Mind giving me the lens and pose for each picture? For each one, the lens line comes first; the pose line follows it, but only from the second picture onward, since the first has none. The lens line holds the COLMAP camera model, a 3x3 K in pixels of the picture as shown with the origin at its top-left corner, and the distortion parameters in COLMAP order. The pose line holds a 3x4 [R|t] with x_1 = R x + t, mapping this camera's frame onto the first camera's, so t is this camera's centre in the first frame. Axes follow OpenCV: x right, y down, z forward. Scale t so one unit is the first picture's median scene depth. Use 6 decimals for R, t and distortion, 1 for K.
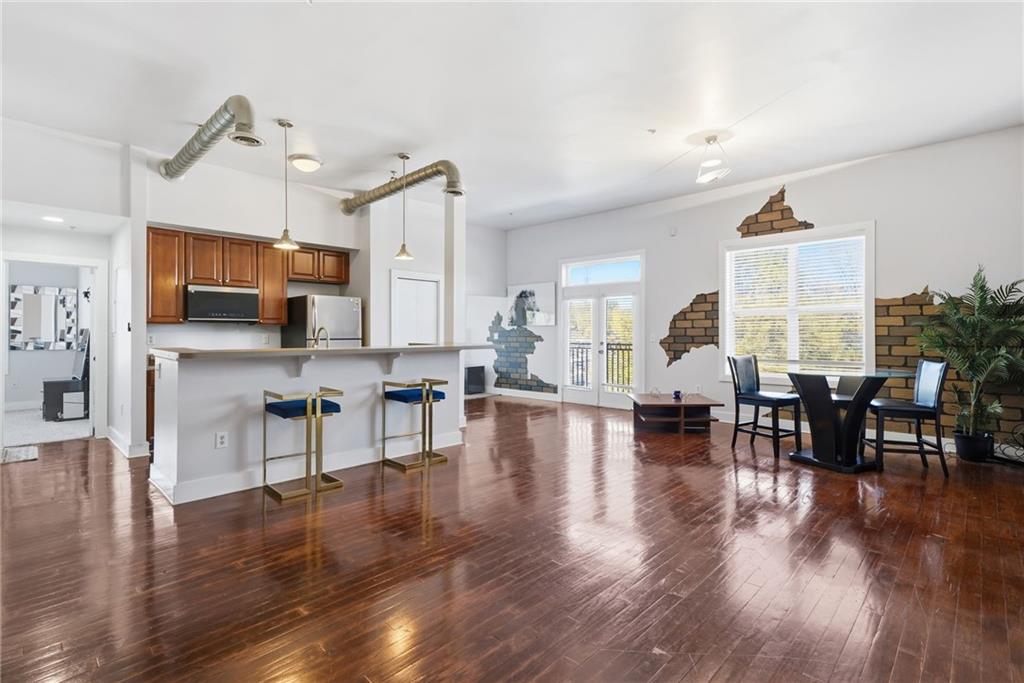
lens RADIAL K [[483.8, 0, 509.0], [0, 483.8, 335.7], [0, 0, 1]] dist [0.026059, 0.000429]
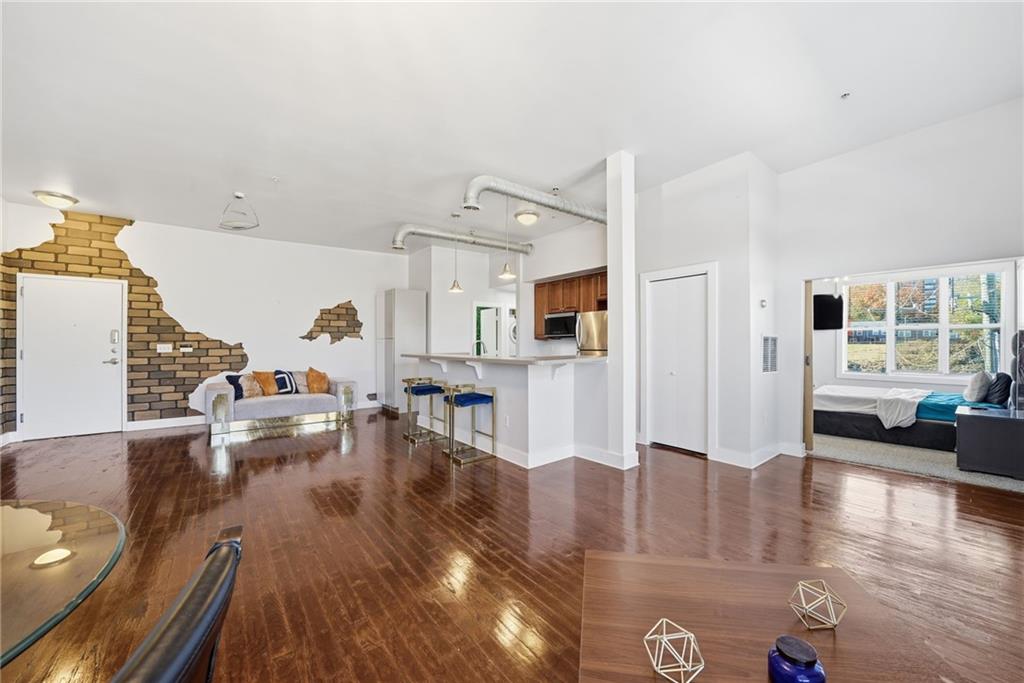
lens RADIAL K [[393.6, 0, 528.7], [0, 393.6, 343.6], [0, 0, 1]] dist [-0.000351, 0.000009]
pose [[-0.127336, -0.000413, -0.991860, 0.488900], [-0.000229, 1.000000, -0.000387, -0.006304], [0.991860, 0.000178, -0.127336, 0.844593]]
